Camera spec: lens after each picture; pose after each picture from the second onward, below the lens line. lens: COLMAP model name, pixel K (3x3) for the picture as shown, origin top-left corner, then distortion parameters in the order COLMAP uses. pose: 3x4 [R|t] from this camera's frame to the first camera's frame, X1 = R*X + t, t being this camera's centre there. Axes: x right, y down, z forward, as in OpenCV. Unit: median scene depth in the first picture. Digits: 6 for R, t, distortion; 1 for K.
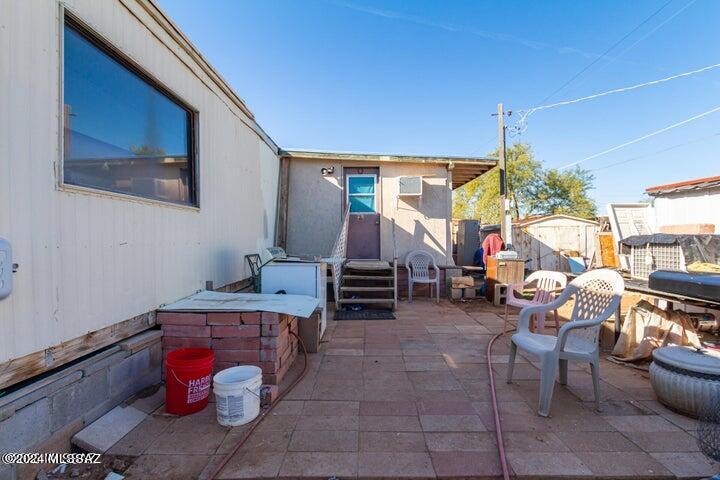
lens RADIAL K [[353.0, 0, 361.4], [0, 353.0, 240.4], [0, 0, 1]] dist [0.002435, -0.000543]
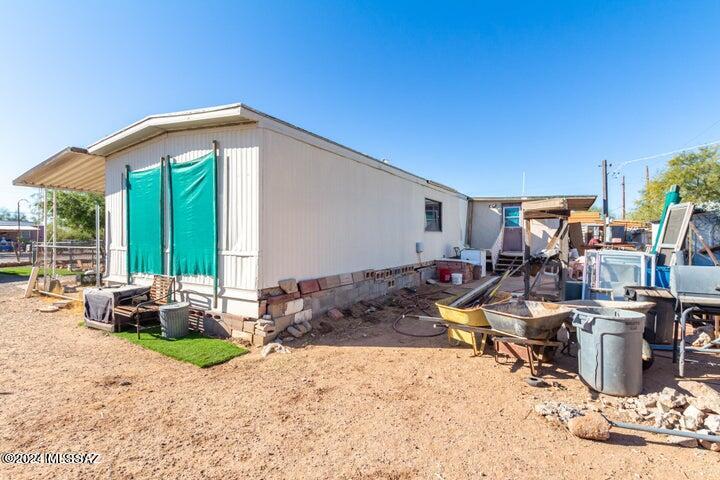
lens RADIAL K [[353.0, 0, 360.7], [0, 353.0, 240.1], [0, 0, 1]] dist [0.002435, -0.000543]
pose [[0.865662, 0.006170, -0.500592, 0.264924], [-0.002802, 0.999968, 0.007480, -0.019712], [0.500622, -0.005073, 0.865651, -1.119482]]
